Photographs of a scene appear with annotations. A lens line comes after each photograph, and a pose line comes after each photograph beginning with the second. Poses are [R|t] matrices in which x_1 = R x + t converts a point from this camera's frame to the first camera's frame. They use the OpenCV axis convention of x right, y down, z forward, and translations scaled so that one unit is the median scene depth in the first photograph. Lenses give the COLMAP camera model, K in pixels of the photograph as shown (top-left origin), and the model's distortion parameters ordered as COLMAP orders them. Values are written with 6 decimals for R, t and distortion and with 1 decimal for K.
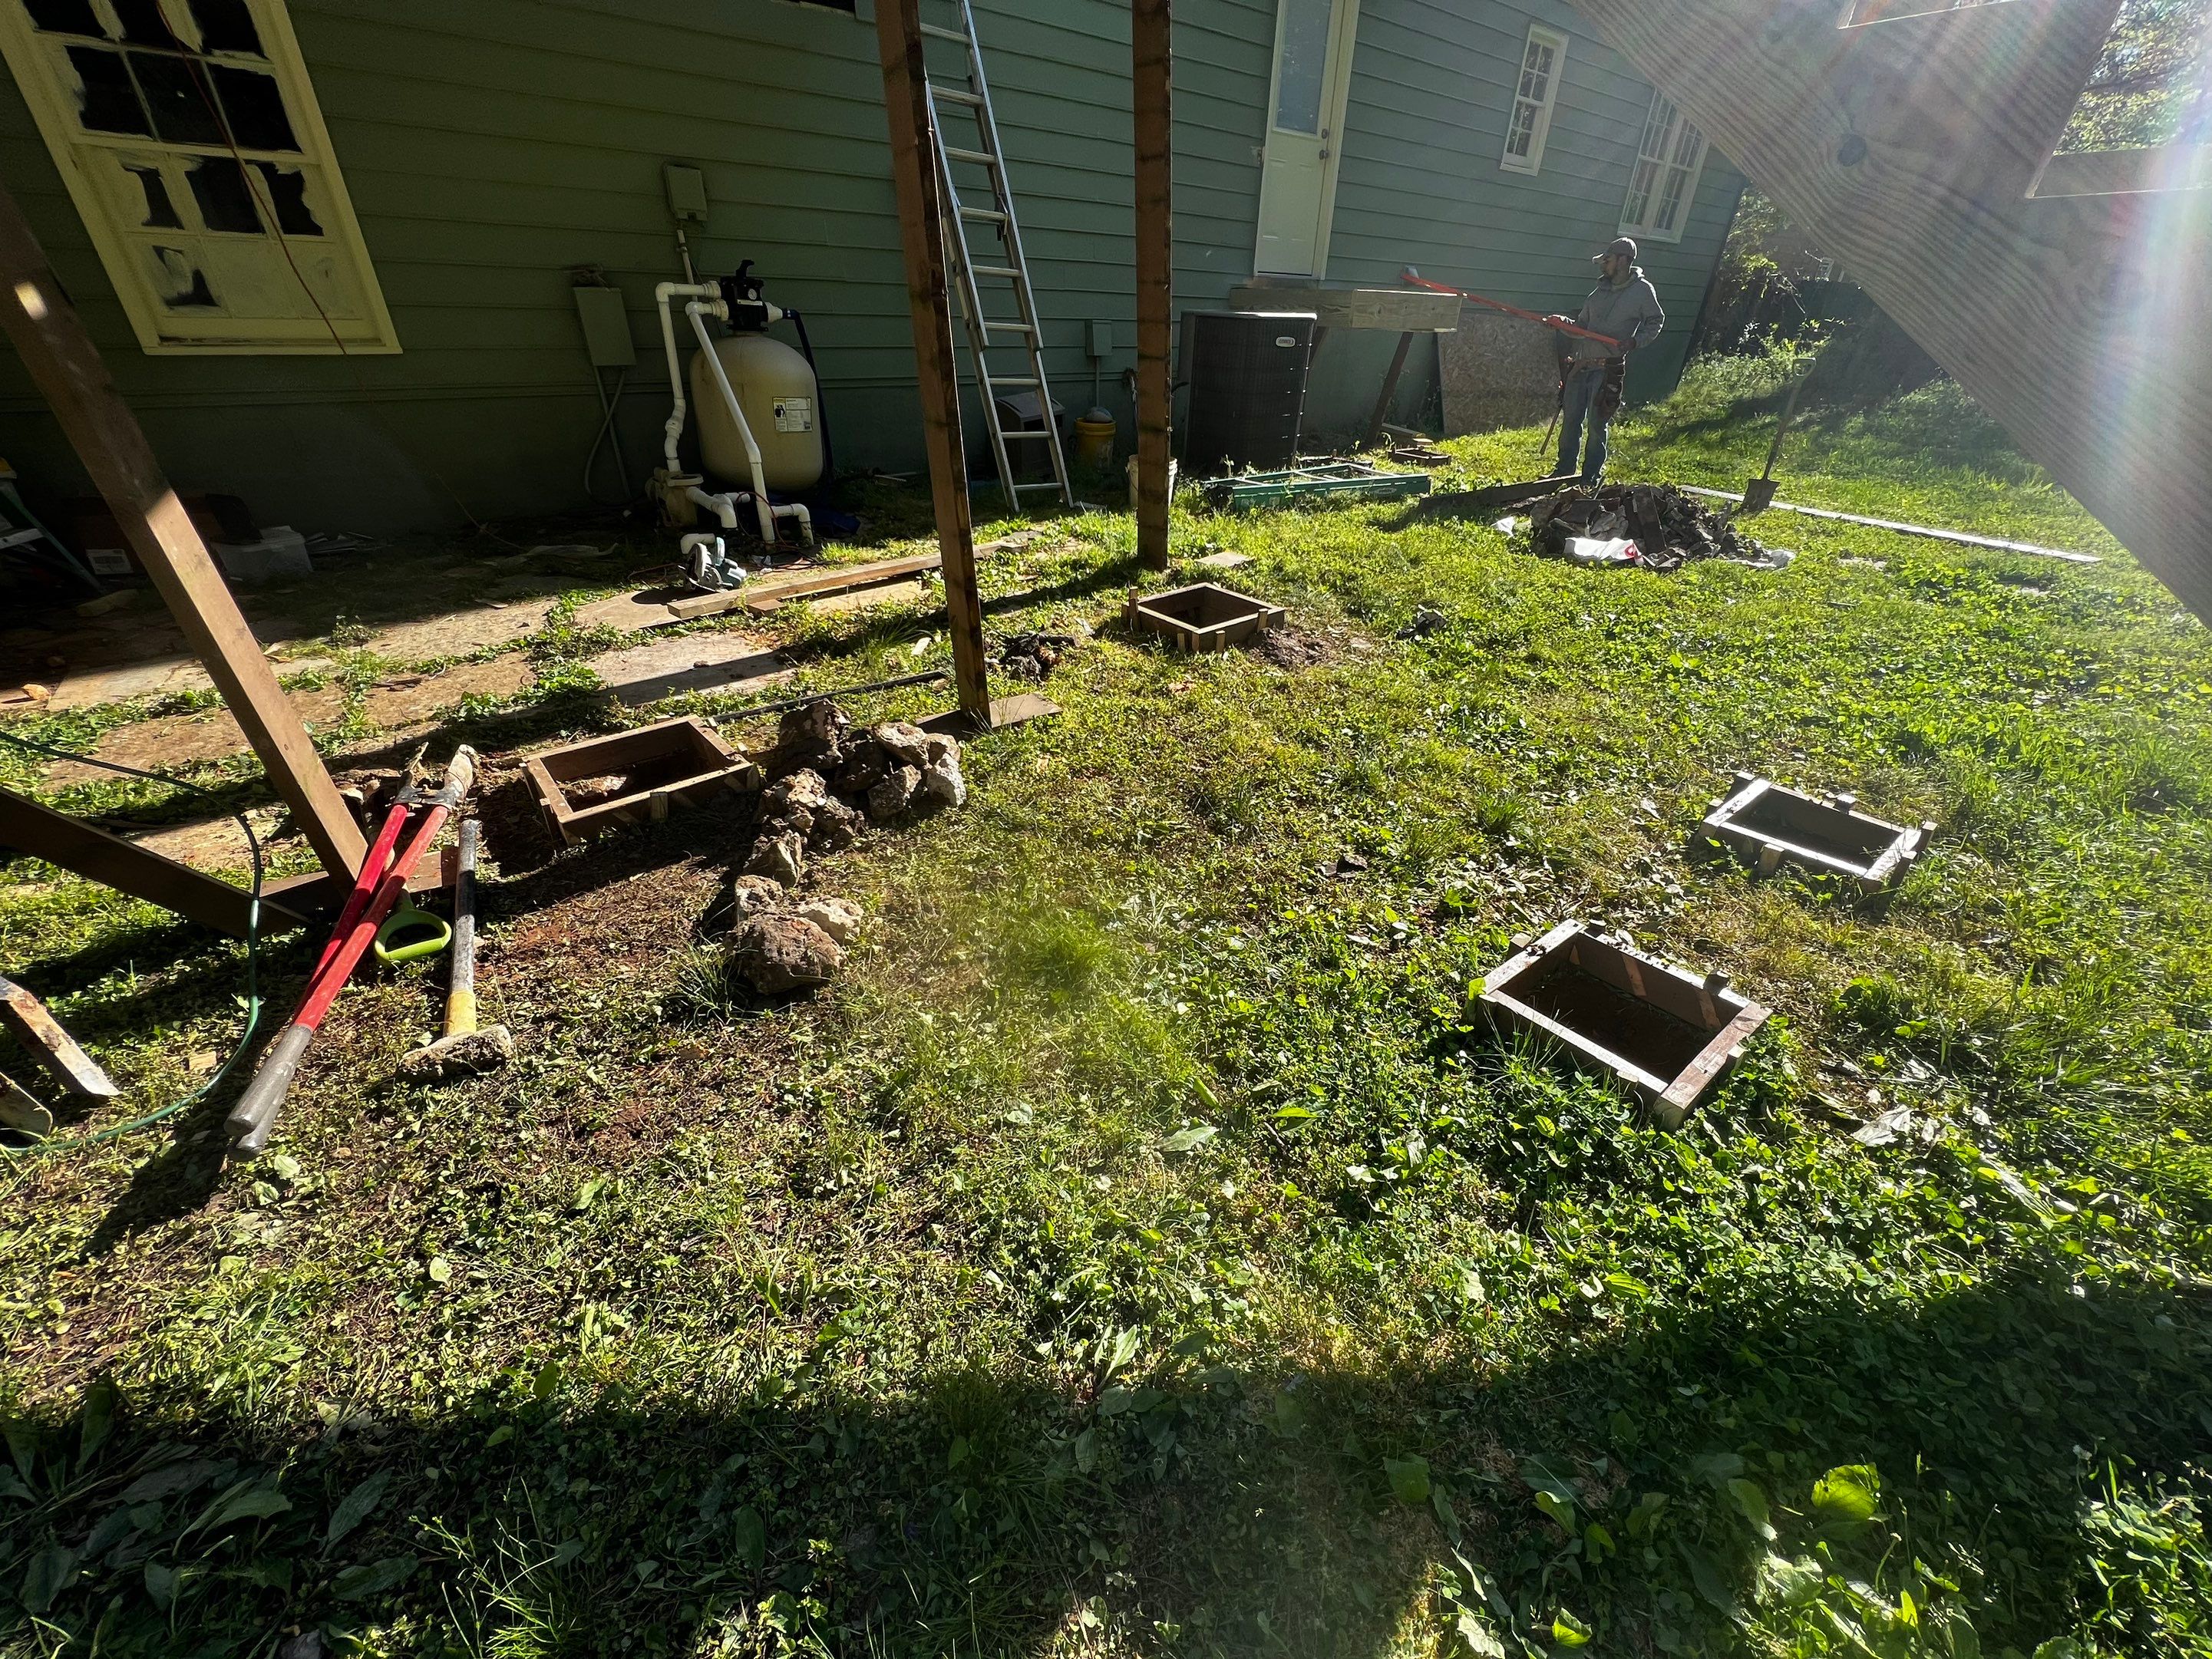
lens RADIAL K [[880.2, 0, 1106.0], [0, 880.2, 827.8], [0, 0, 1]] dist [0.000921, -0.000350]
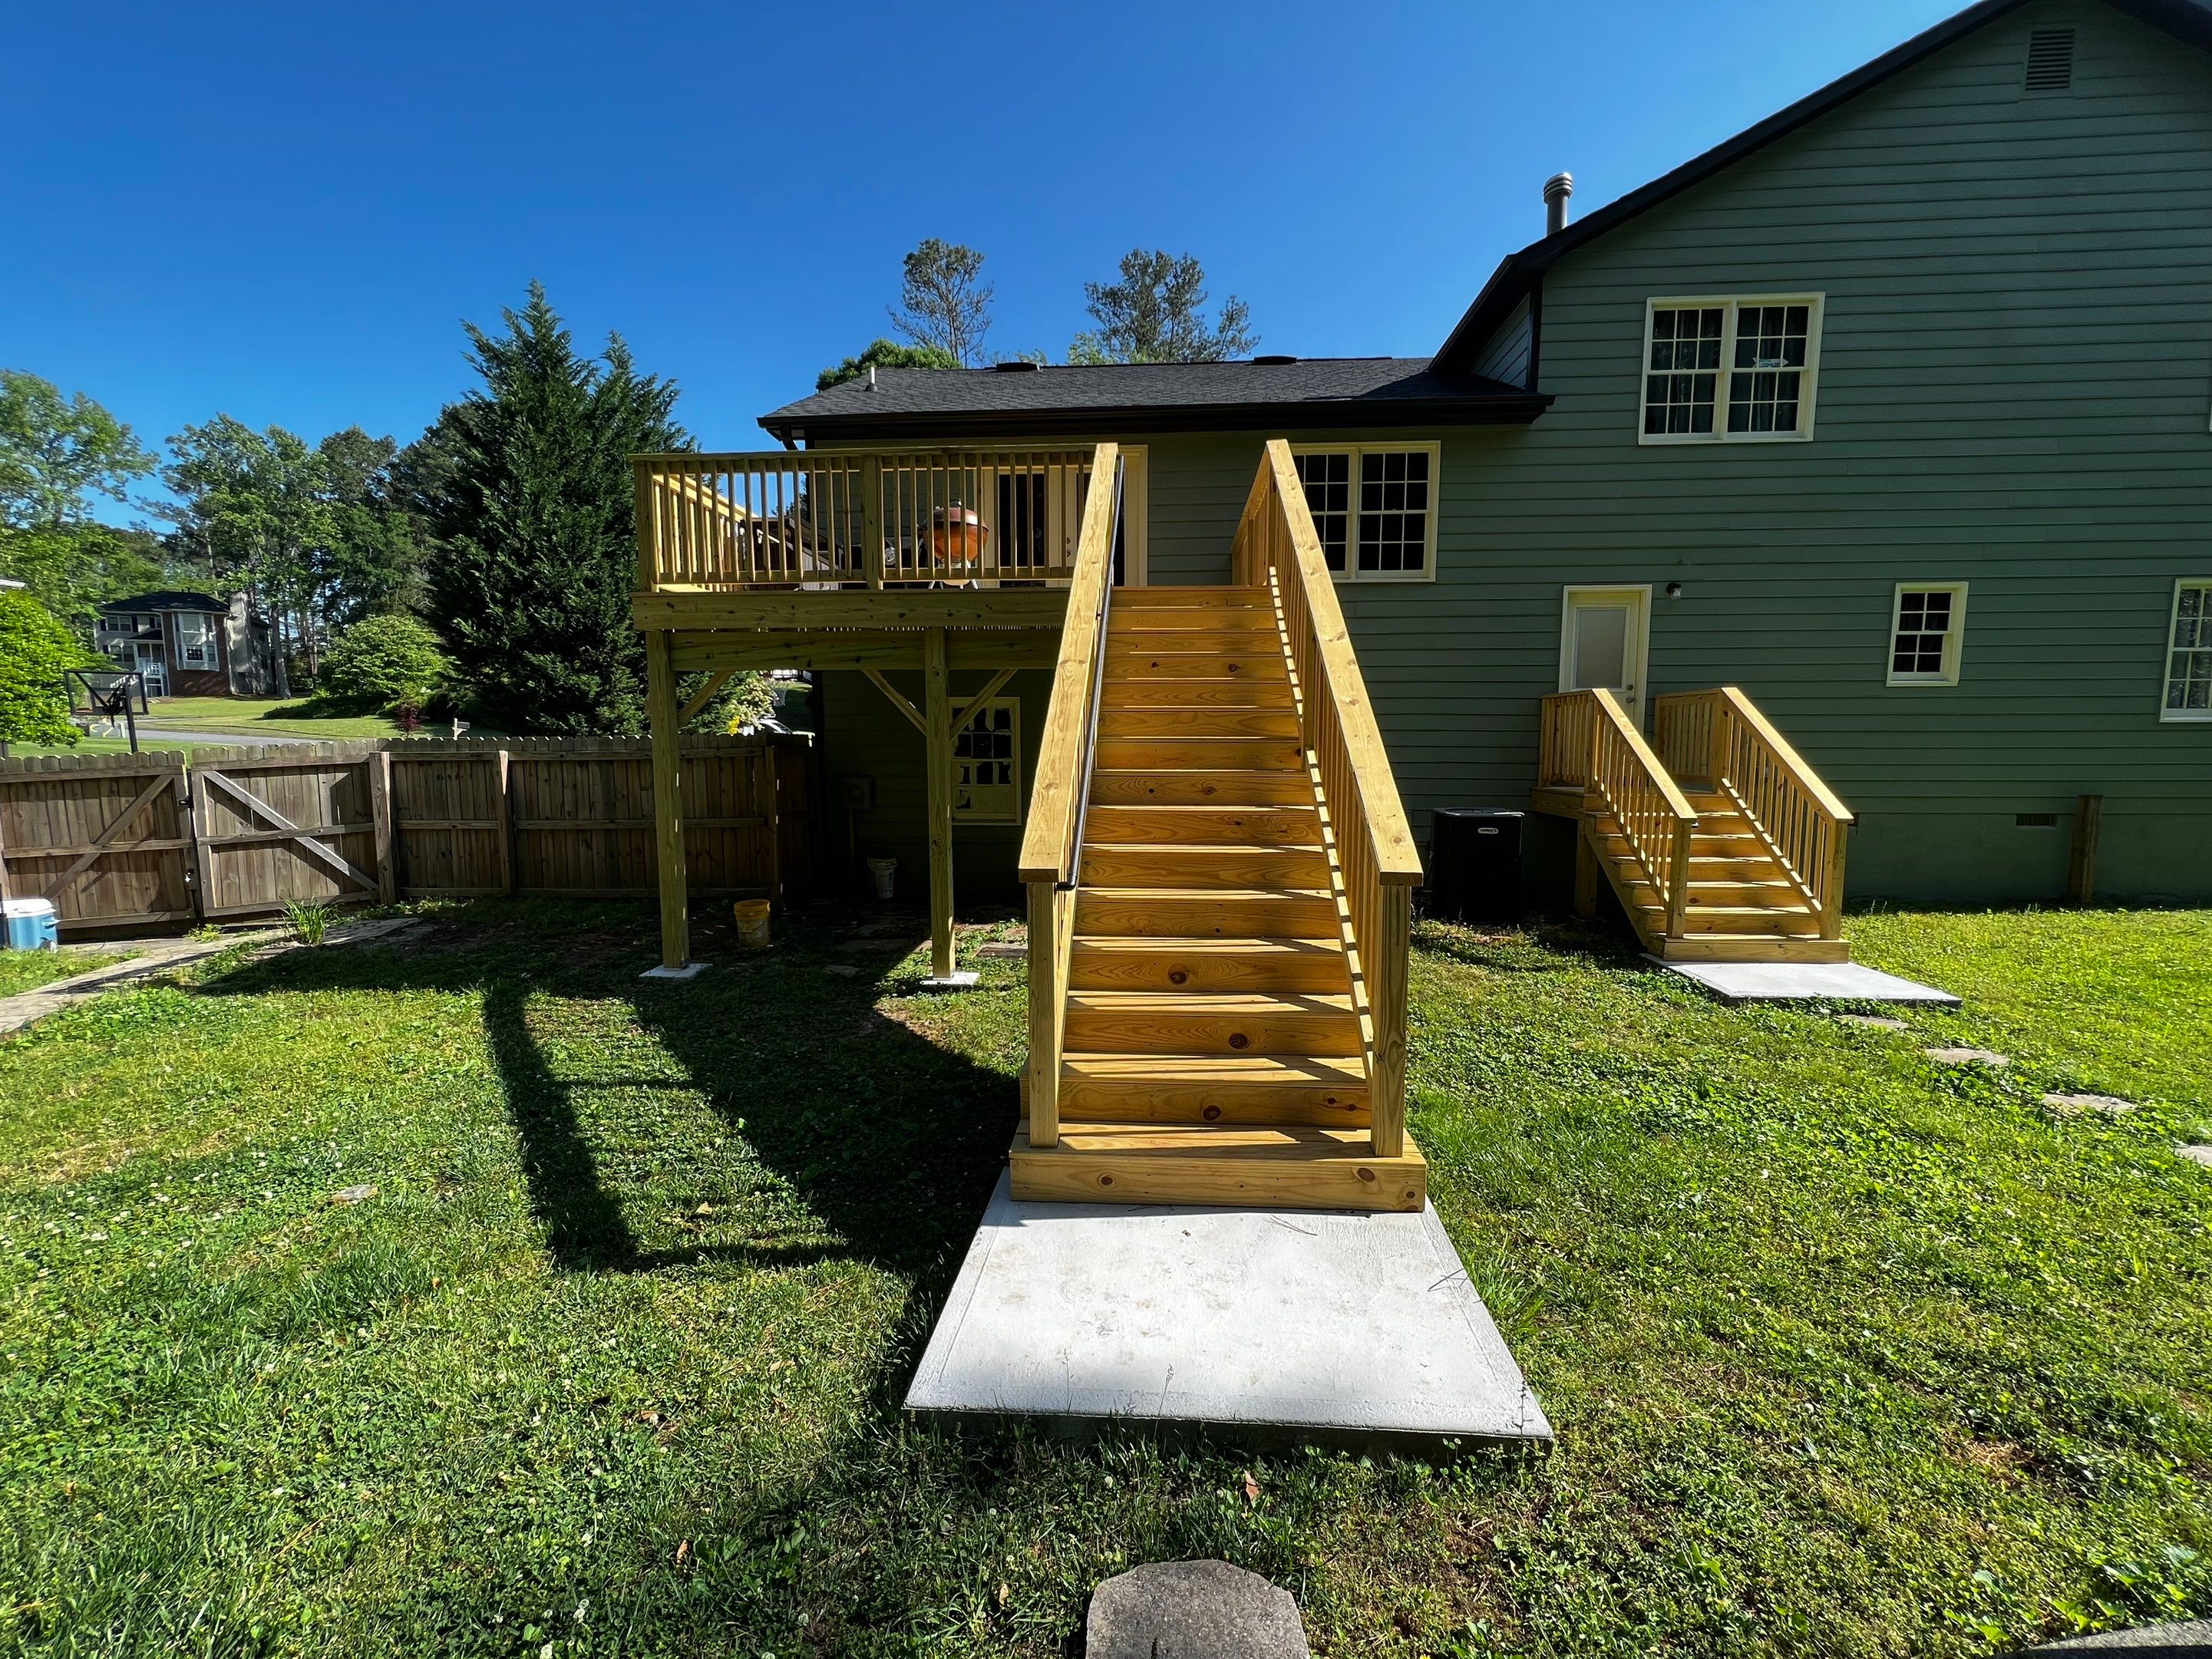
lens RADIAL K [[880.2, 0, 1103.7], [0, 880.2, 833.4], [0, 0, 1]] dist [0.000921, -0.000350]
pose [[0.734684, 0.041297, -0.677151, 0.970564], [-0.328944, 0.894646, -0.302330, 0.123490], [0.593326, 0.444862, 0.670867, -0.449492]]
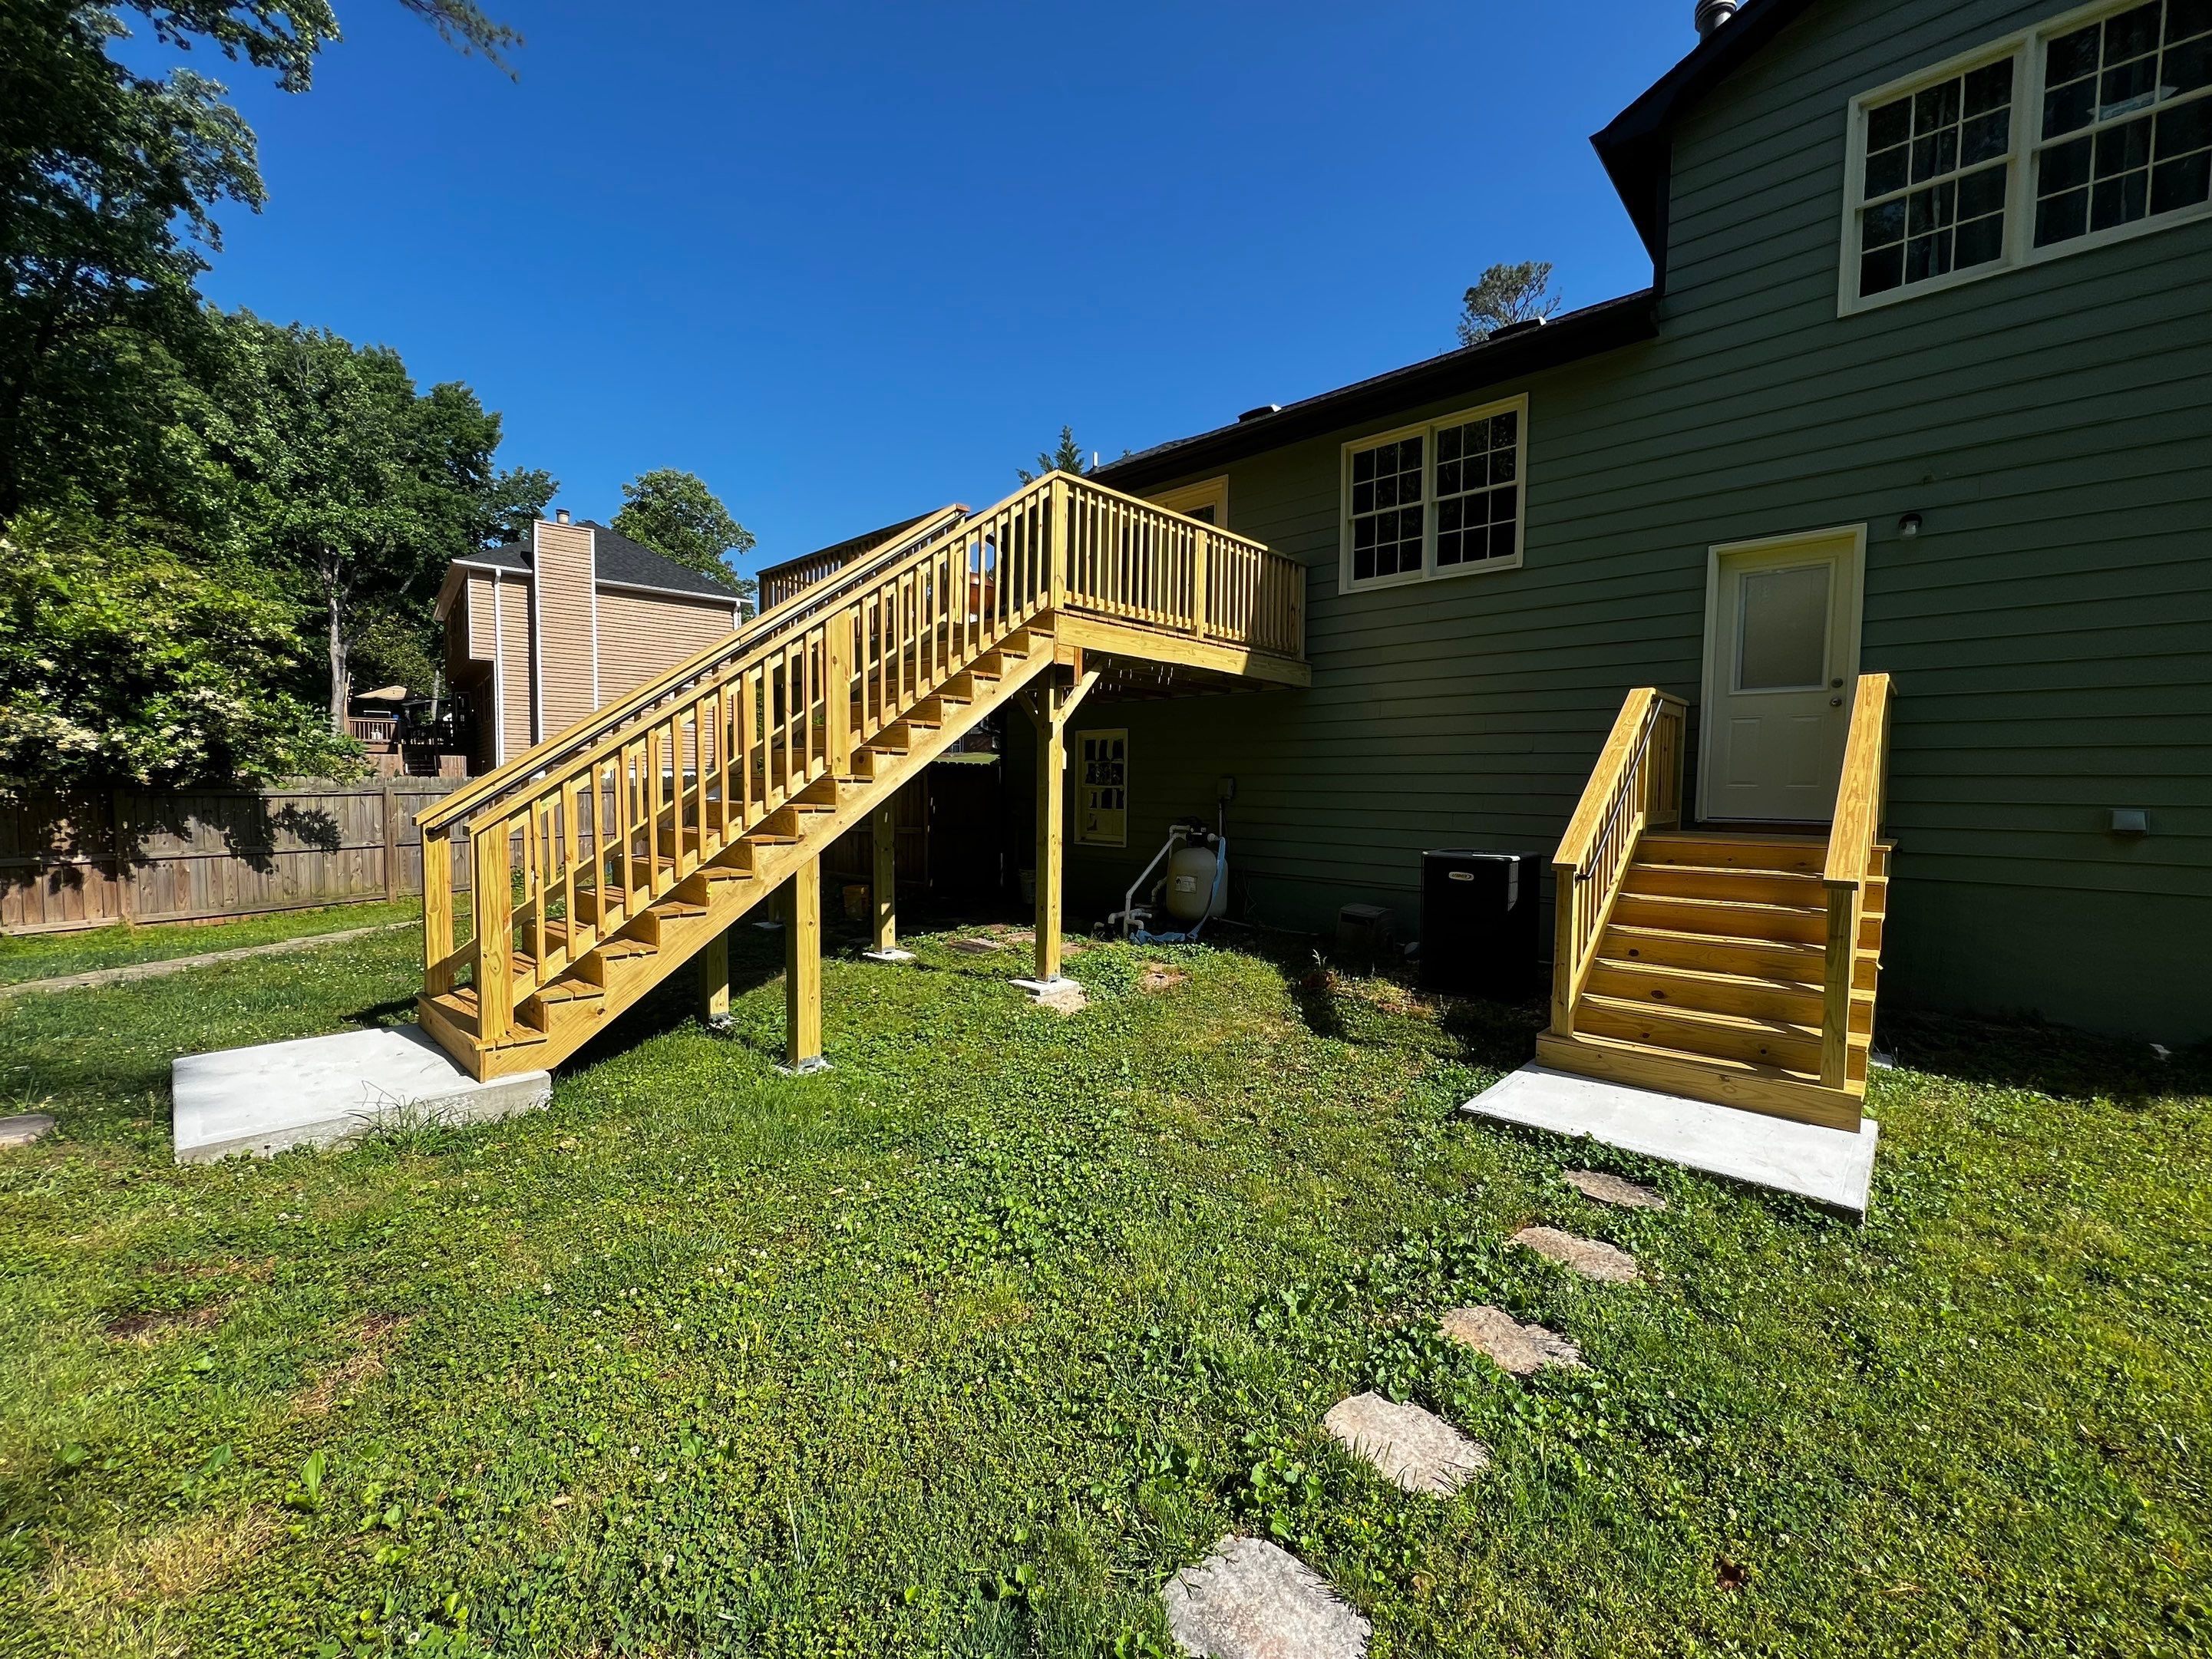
lens RADIAL K [[880.2, 0, 1106.1], [0, 880.2, 830.8], [0, 0, 1]] dist [0.000921, -0.000350]
pose [[0.138505, 0.024211, -0.990066, 1.705128], [-0.513548, 0.856550, -0.050897, -0.422971], [0.846808, 0.515496, 0.131070, 0.595664]]
